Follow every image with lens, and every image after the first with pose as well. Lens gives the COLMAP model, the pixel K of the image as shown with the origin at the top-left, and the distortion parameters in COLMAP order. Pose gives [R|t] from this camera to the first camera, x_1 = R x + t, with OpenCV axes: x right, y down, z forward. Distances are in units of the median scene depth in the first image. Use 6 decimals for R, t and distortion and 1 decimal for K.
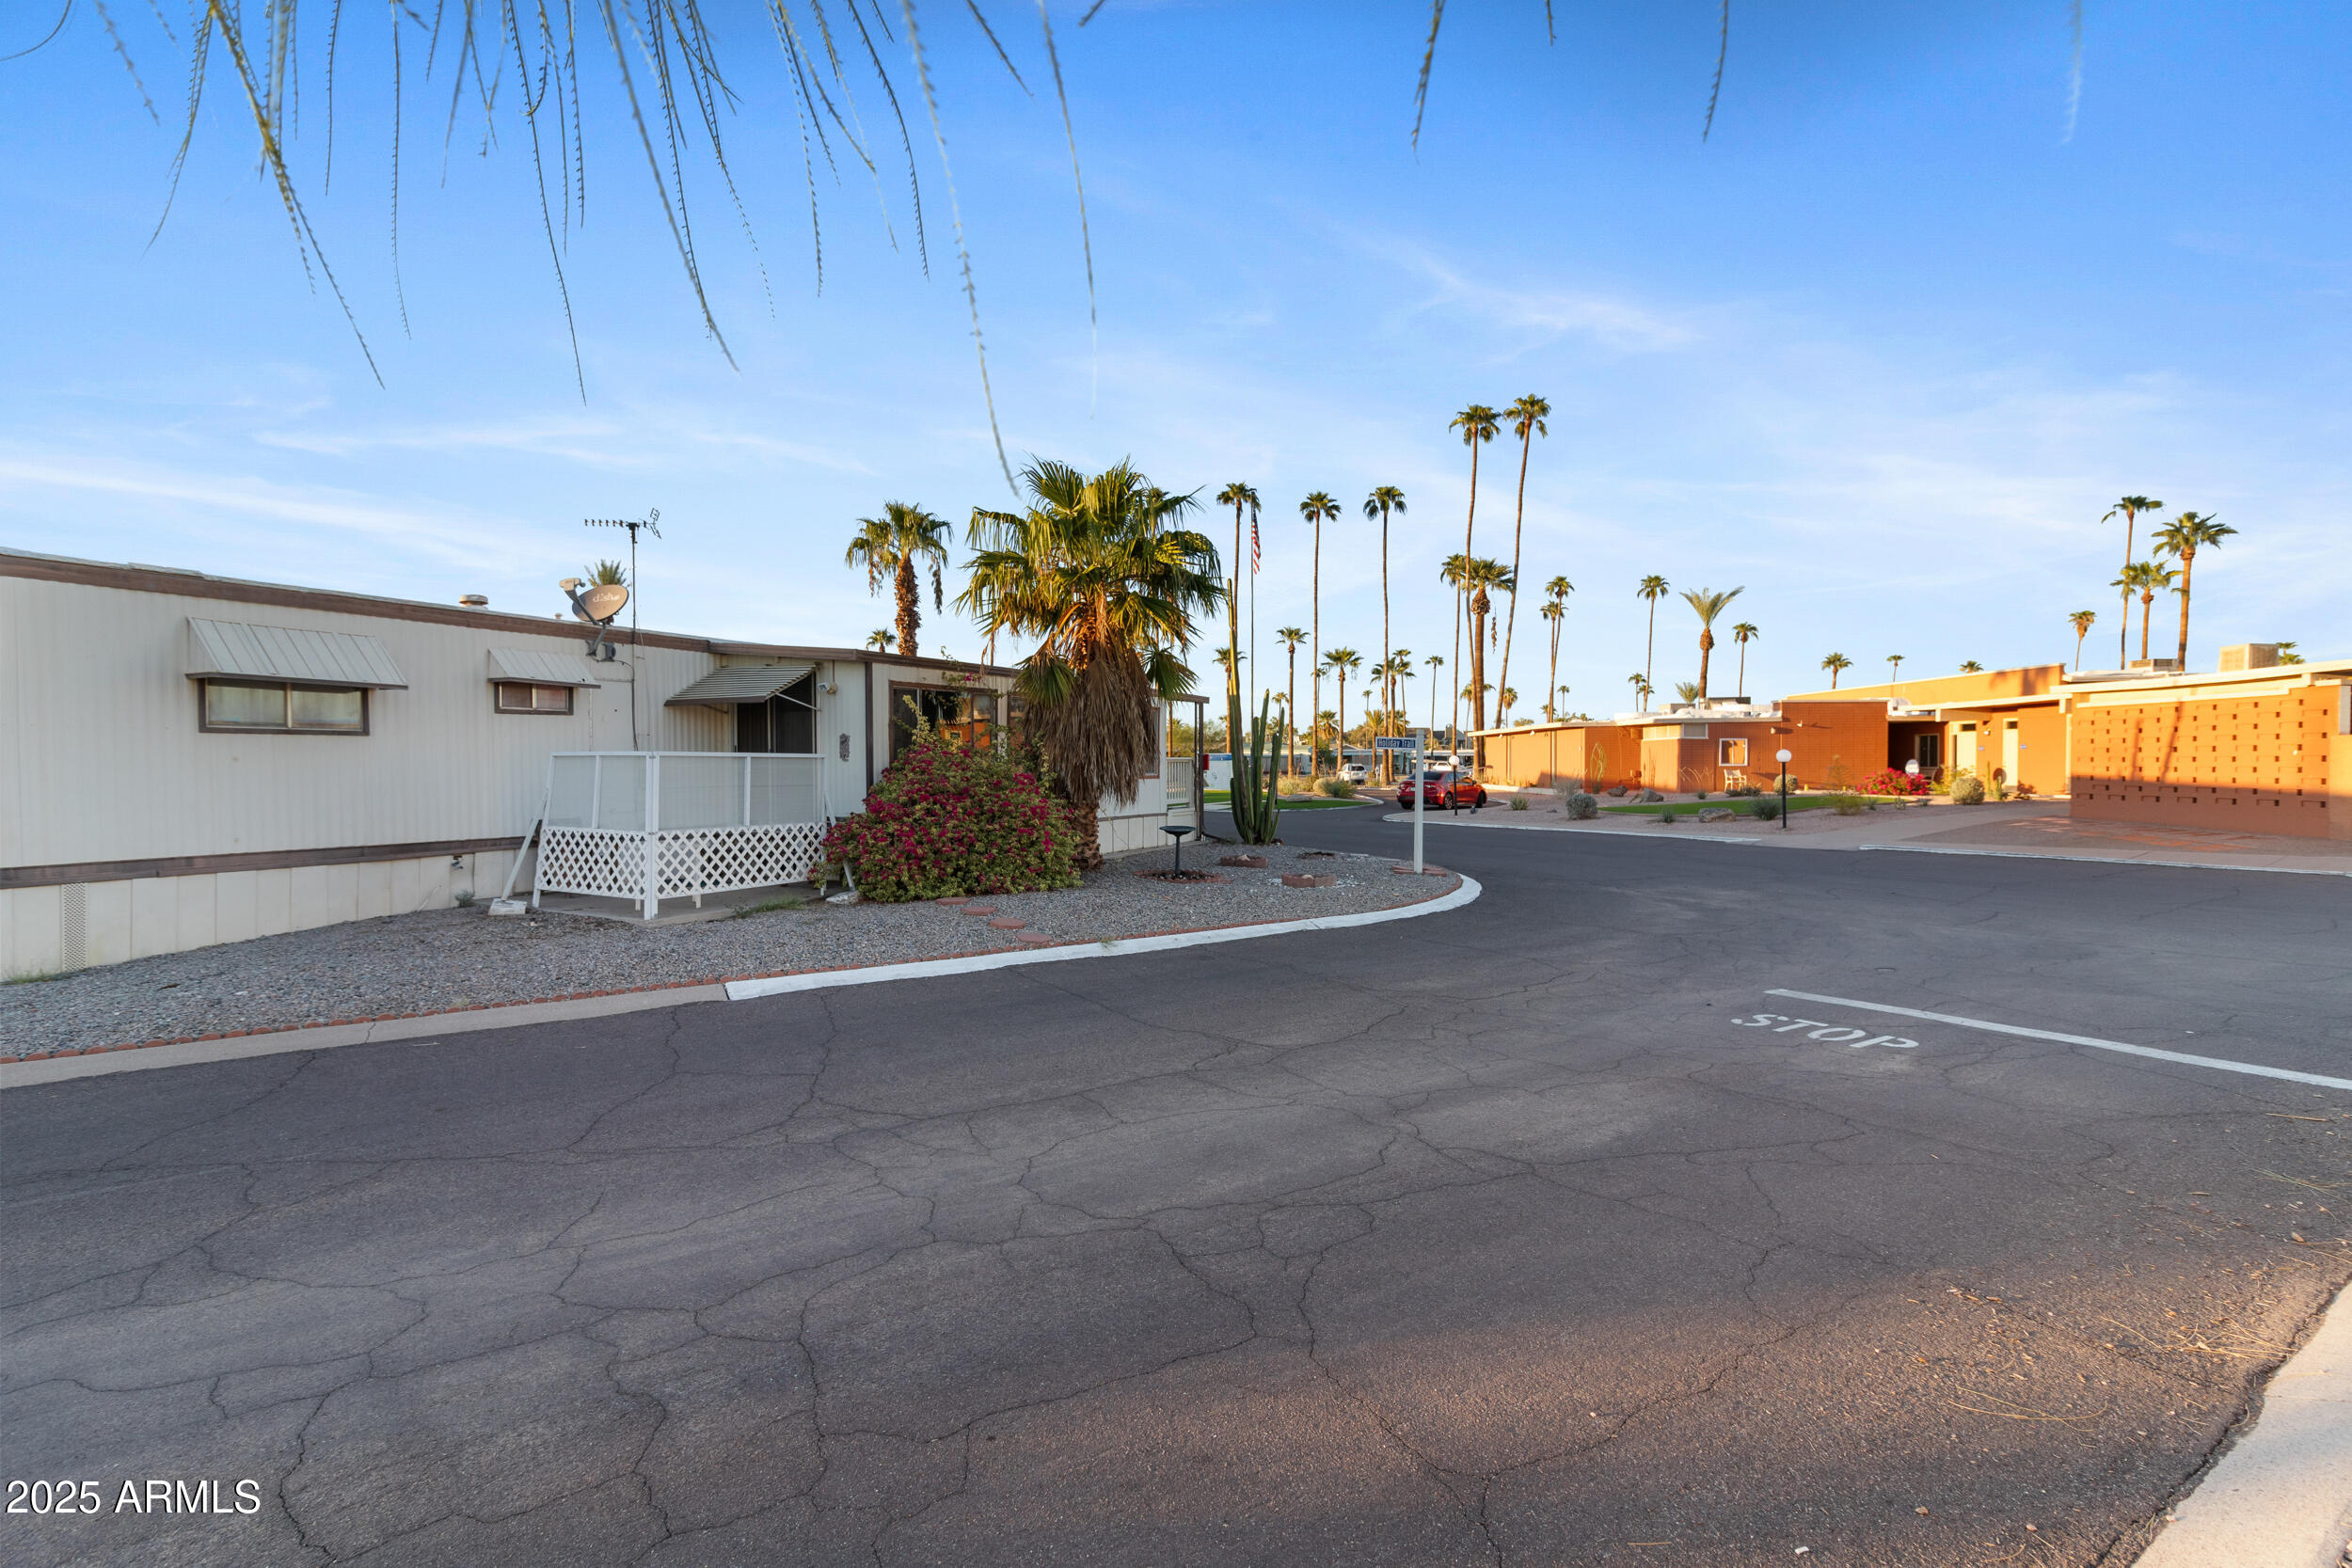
lens RADIAL K [[1095.3, 0, 1175.0], [0, 1095.3, 748.1], [0, 0, 1]] dist [-0.000726, 0.000407]
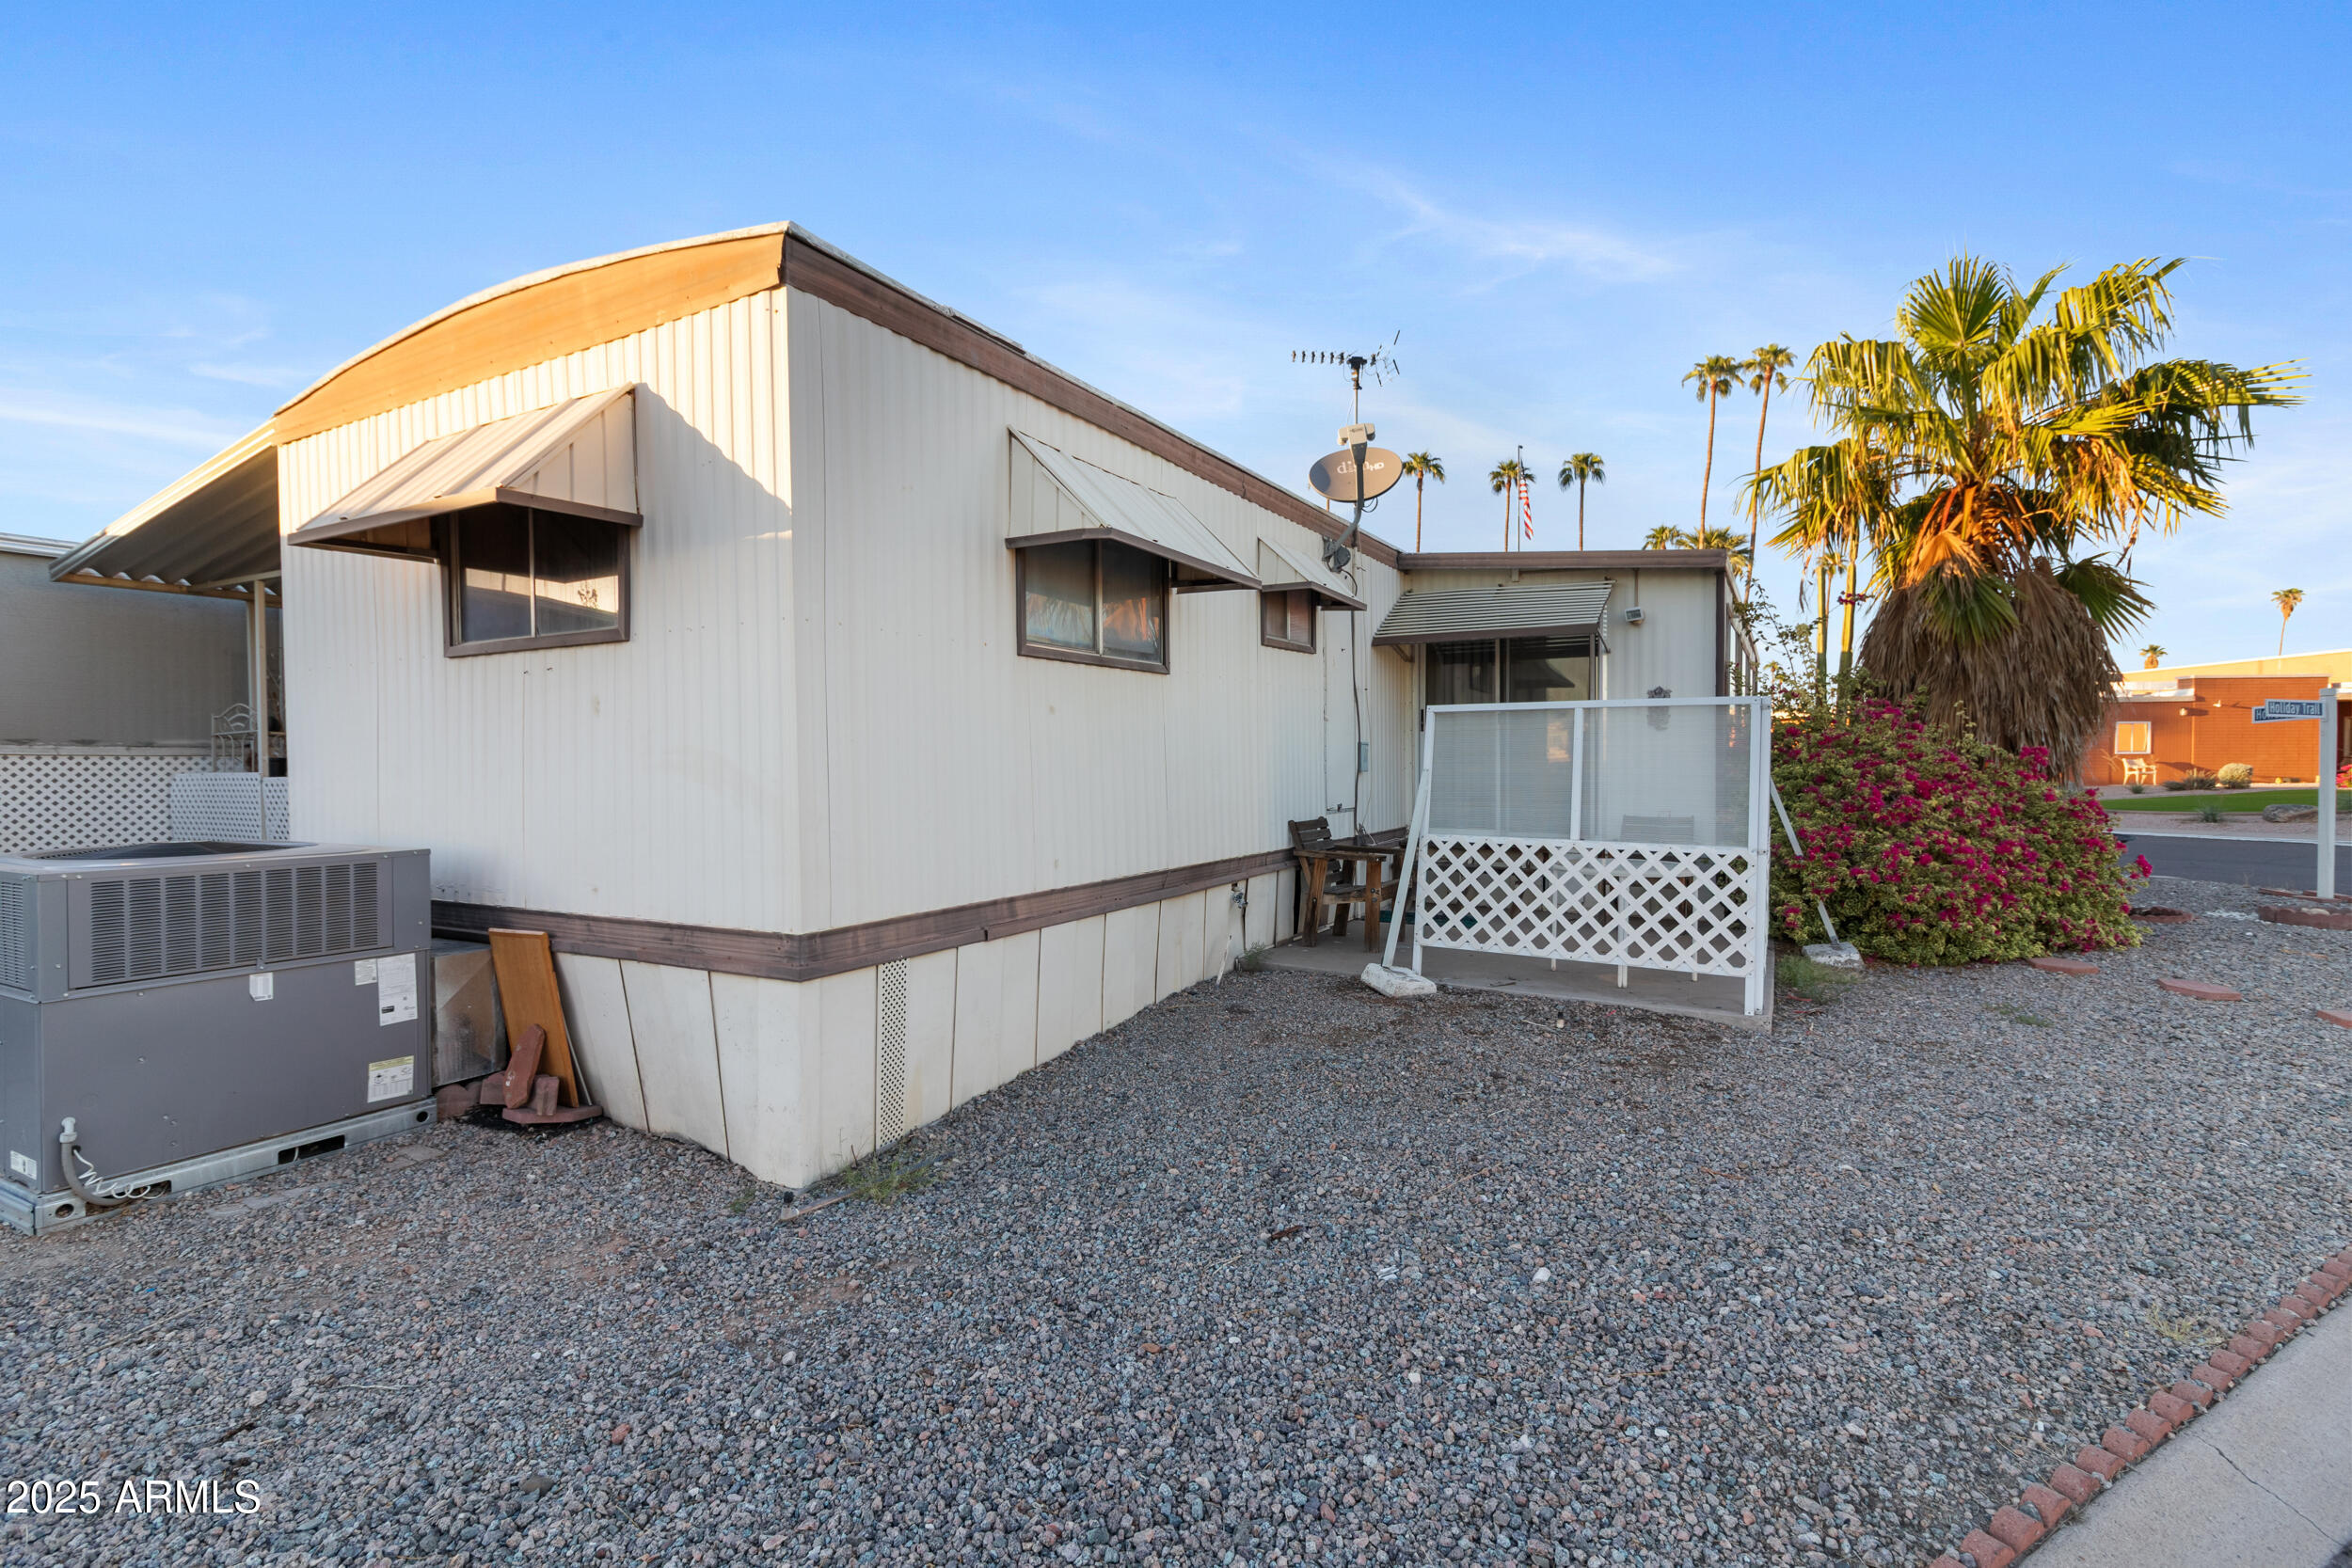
lens RADIAL K [[1095.3, 0, 1175.0], [0, 1095.3, 748.1], [0, 0, 1]] dist [-0.000726, 0.000407]
pose [[0.997830, -0.000242, -0.065837, -0.173020], [0.000680, 0.999978, 0.006634, 0.005800], [0.065834, -0.006664, 0.997808, 0.108863]]
